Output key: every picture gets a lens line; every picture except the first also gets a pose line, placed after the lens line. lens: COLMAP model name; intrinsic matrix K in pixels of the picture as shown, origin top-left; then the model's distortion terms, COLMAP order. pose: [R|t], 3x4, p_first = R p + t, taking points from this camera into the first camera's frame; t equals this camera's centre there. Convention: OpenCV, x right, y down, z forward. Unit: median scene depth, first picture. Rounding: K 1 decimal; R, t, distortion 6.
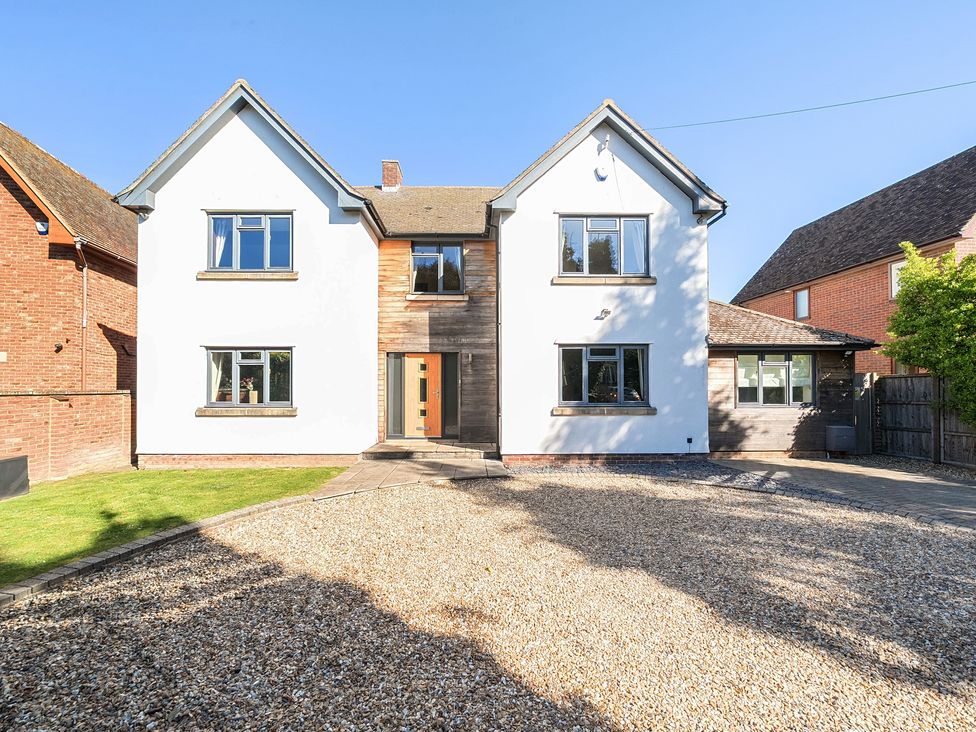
lens RADIAL K [[387.0, 0, 487.8], [0, 387.0, 377.4], [0, 0, 1]] dist [0.001304, -0.000048]
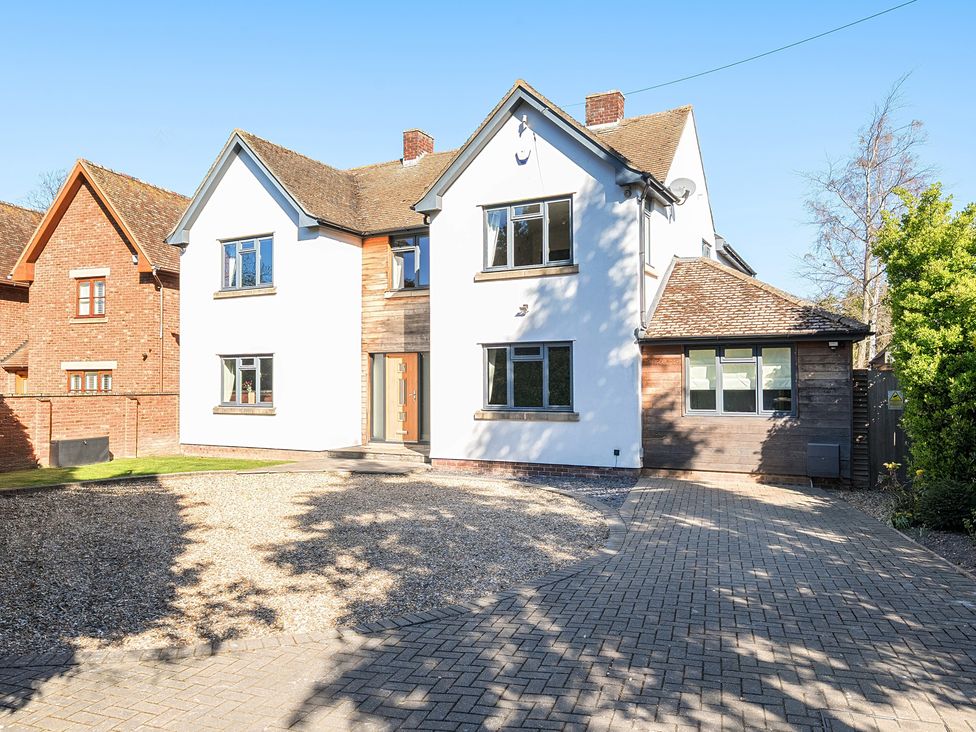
lens RADIAL K [[742.3, 0, 486.2], [0, 742.3, 352.1], [0, 0, 1]] dist [0.028180, -0.000829]
pose [[0.871504, -0.022151, -0.489888, 1.072395], [0.014691, 0.999710, -0.019067, -0.031994], [0.490168, 0.009420, 0.871577, -0.571825]]
